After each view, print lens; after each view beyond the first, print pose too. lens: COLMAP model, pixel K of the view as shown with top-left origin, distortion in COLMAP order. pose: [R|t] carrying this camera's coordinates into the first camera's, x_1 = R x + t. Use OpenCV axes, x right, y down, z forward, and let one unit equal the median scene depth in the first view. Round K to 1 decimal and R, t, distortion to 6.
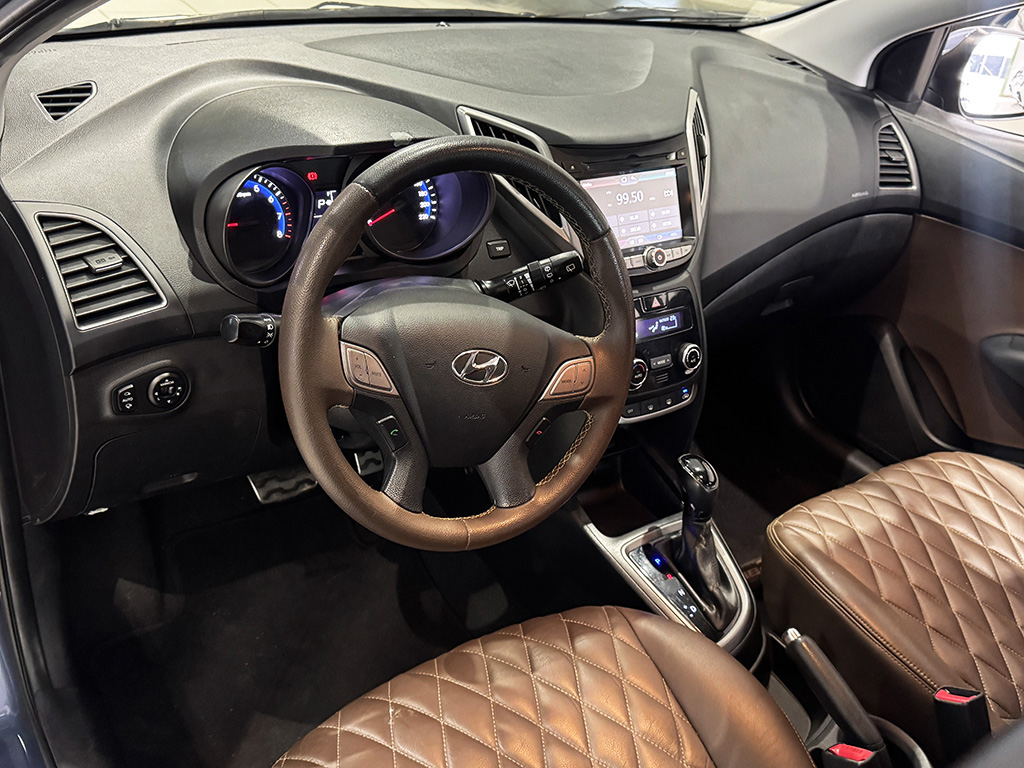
lens RADIAL K [[970.3, 0, 522.8], [0, 970.3, 385.1], [0, 0, 1]] dist [0.068334, 0.000000]
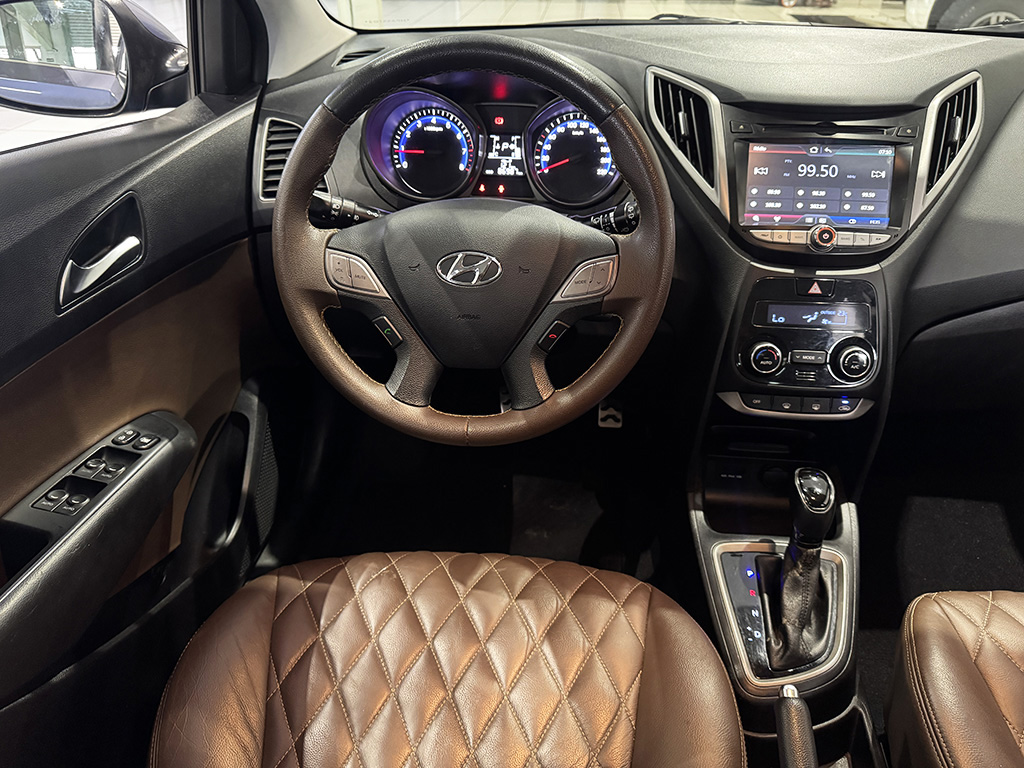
lens RADIAL K [[734.3, 0, 506.4], [0, 734.3, 386.7], [0, 0, 1]] dist [0.018443, -0.037874]
pose [[0.746534, 0.236889, -0.621748, 0.360066], [-0.257629, 0.964493, 0.058140, 0.033391], [0.613444, 0.116777, 0.781057, 0.314088]]
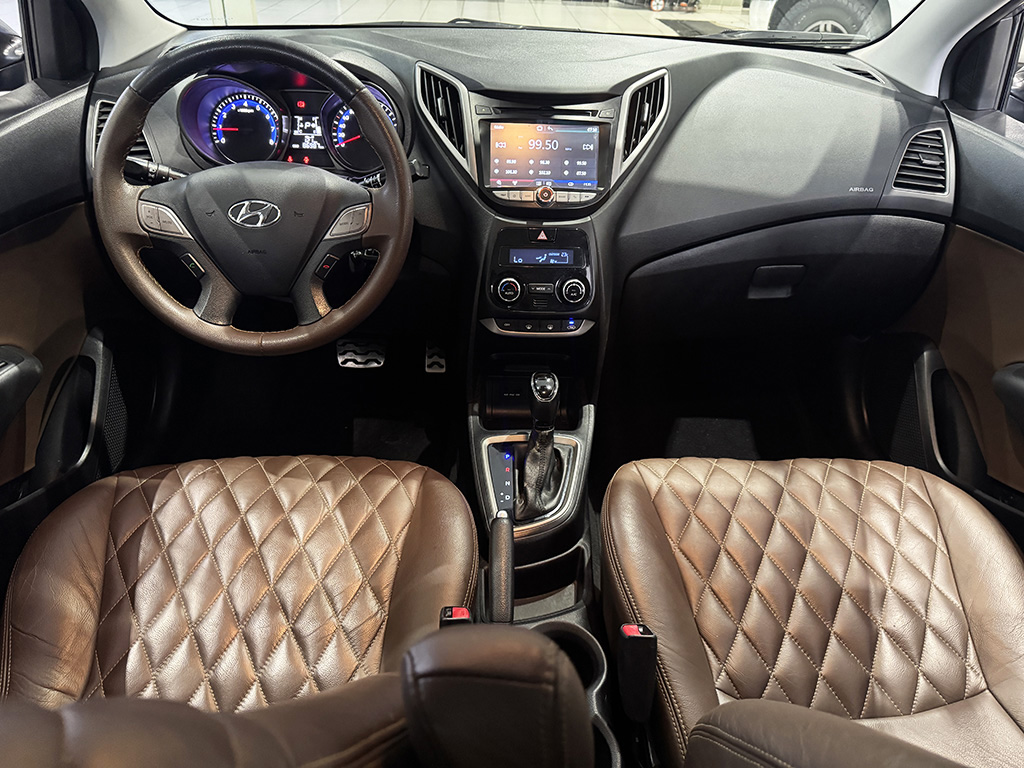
lens RADIAL K [[734.3, 0, 515.7], [0, 734.3, 392.7], [0, 0, 1]] dist [0.018443, -0.037874]
pose [[0.831298, 0.212716, -0.513512, 0.593164], [-0.226446, 0.973335, 0.036610, 0.072202], [0.507607, 0.085849, 0.857301, 0.247564]]
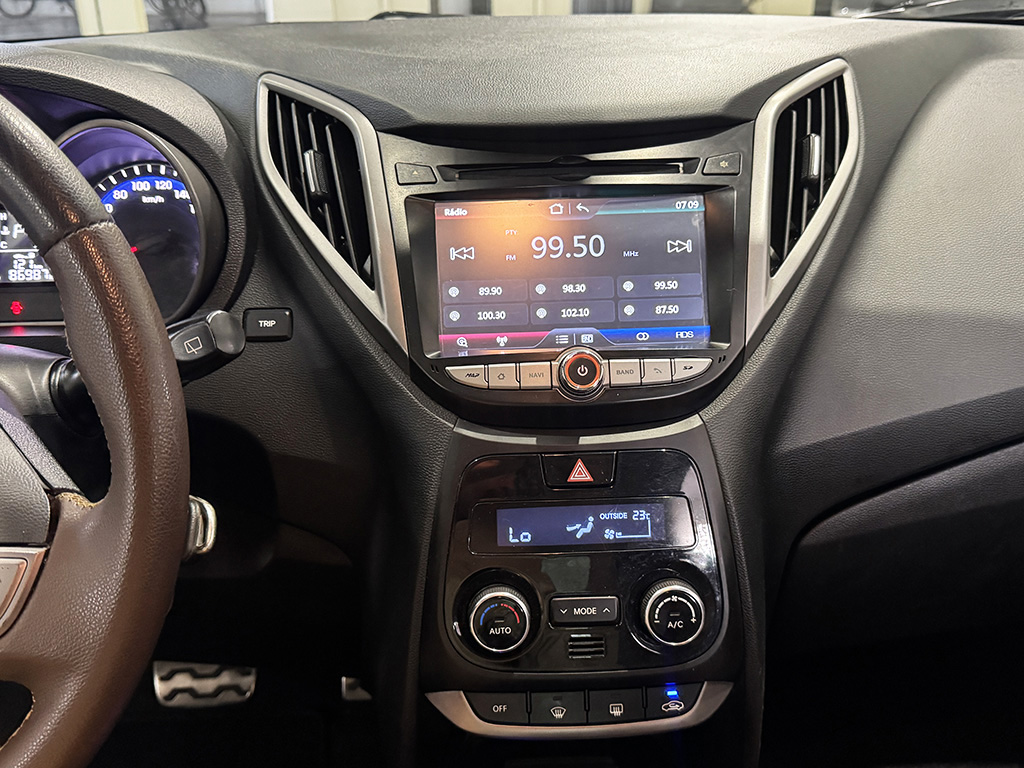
lens RADIAL K [[970.3, 0, 516.3], [0, 970.3, 388.7], [0, 0, 1]] dist [0.068334, 0.000000]
pose [[0.827300, 0.079998, -0.556035, 0.352404], [-0.176652, 0.976643, -0.122321, -0.062481], [0.533262, 0.199421, 0.822109, 0.606239]]
